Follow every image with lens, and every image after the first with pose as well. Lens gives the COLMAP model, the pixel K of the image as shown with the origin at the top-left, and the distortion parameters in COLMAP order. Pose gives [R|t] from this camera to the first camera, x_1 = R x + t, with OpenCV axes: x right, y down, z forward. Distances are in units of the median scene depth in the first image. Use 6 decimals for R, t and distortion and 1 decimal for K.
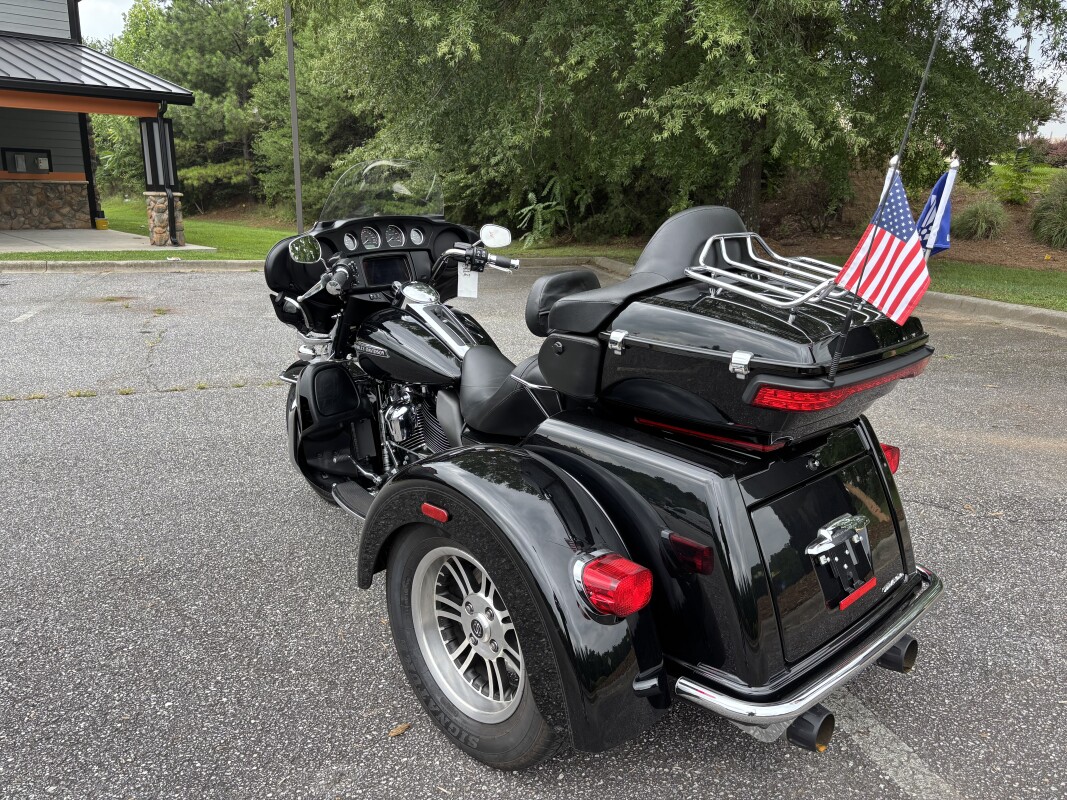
lens RADIAL K [[809.3, 0, 537.7], [0, 809.3, 391.8], [0, 0, 1]] dist [0.084131, -0.088595]
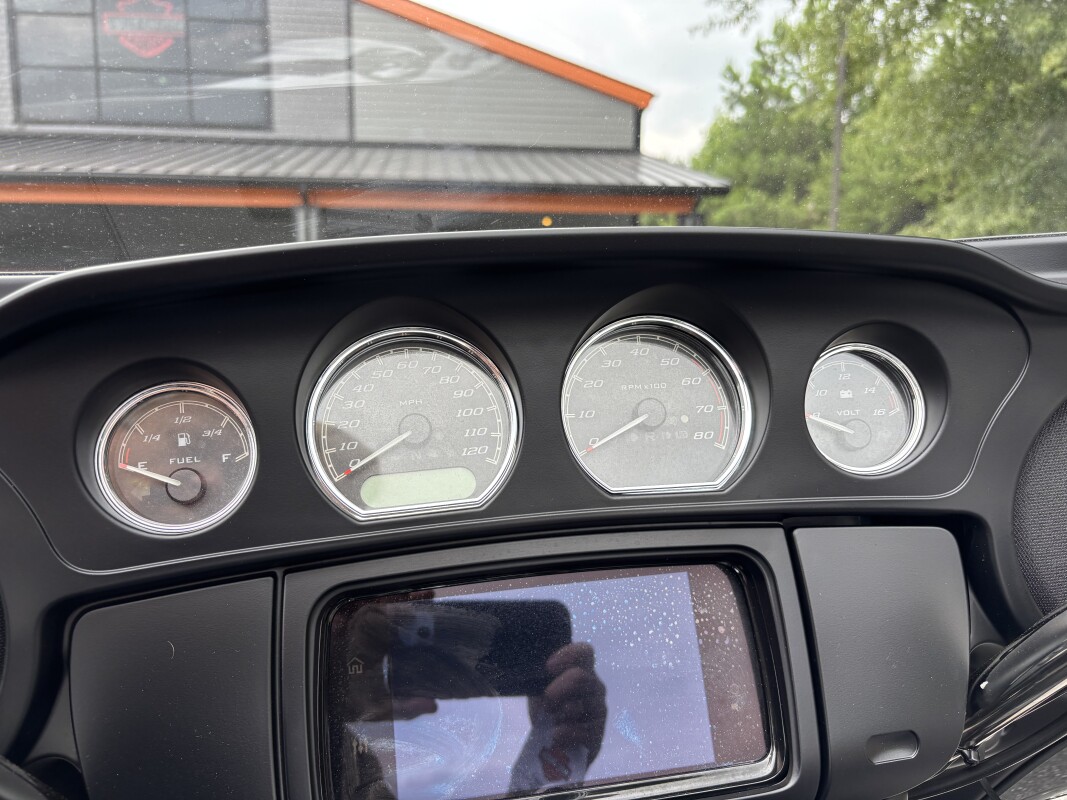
lens RADIAL K [[823.7, 0, 533.5], [0, 823.7, 400.0], [0, 0, 1]] dist [-0.011487, -0.005458]
pose [[0.794308, 0.071778, -0.603261, -0.018158], [-0.138053, 0.988343, -0.064177, -0.028355], [0.591622, 0.134258, 0.794958, 0.139070]]
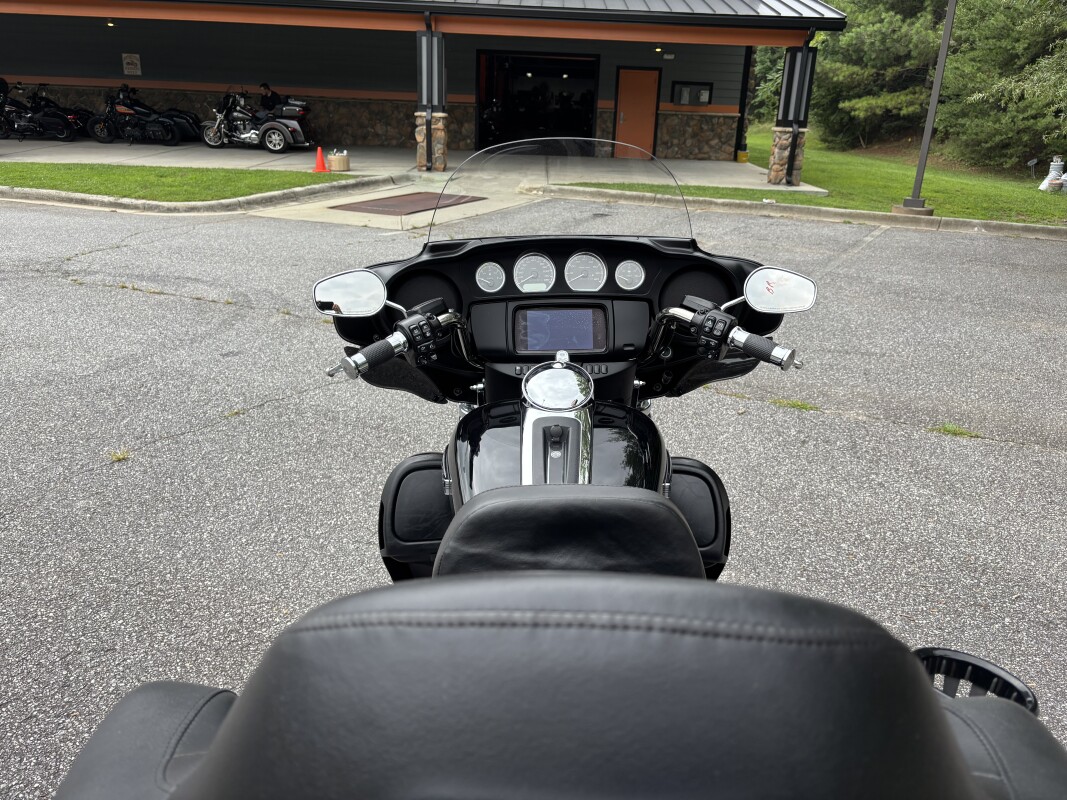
lens RADIAL K [[809.3, 0, 537.7], [0, 809.3, 391.8], [0, 0, 1]] dist [0.084131, -0.088595]
pose [[0.710475, 0.248529, -0.658376, 0.032577], [-0.194502, 0.968467, 0.155691, -0.030048], [0.676309, 0.017441, 0.736412, 0.085311]]
